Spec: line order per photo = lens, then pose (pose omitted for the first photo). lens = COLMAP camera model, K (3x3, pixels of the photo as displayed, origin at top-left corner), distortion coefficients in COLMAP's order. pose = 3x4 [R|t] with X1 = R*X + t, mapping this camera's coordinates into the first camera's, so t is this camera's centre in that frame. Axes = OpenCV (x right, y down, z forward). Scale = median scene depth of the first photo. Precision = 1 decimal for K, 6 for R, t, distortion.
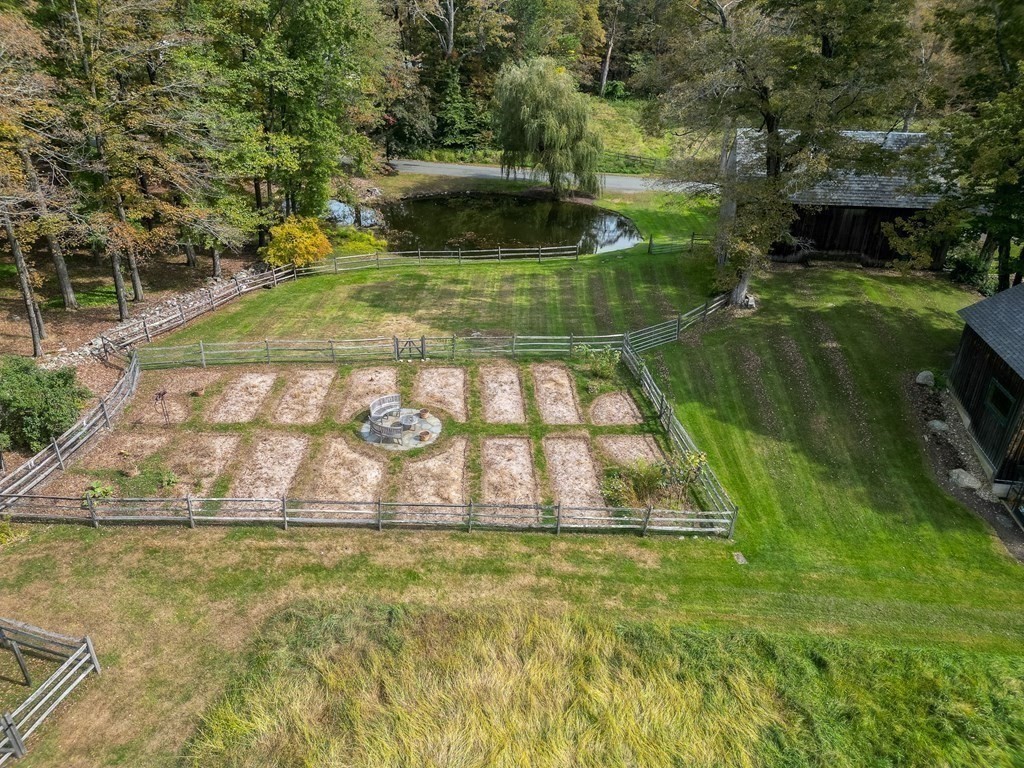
lens RADIAL K [[715.8, 0, 512.0], [0, 715.8, 384.0], [0, 0, 1]] dist [0.069765, -0.063570]
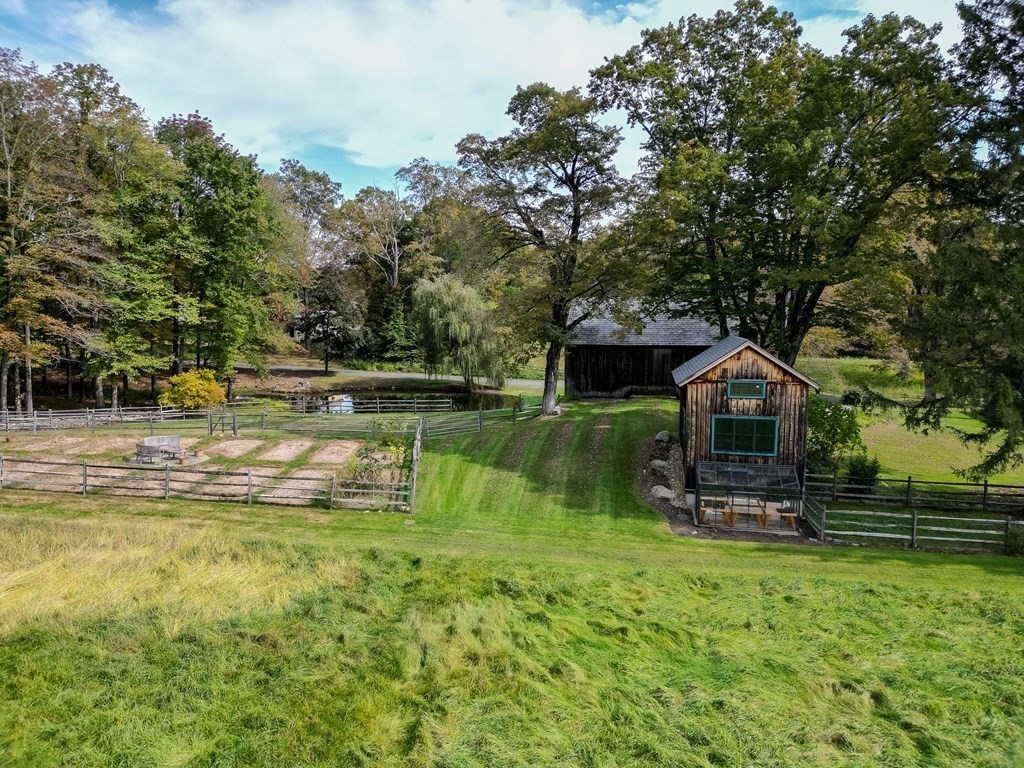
lens RADIAL K [[715.8, 0, 512.0], [0, 715.8, 384.0], [0, 0, 1]] dist [0.069765, -0.063570]
pose [[0.999252, 0.002117, -0.038614, 0.283444], [-0.016717, 0.924040, -0.381930, 0.254806], [0.034872, 0.382290, 0.923384, -0.039550]]
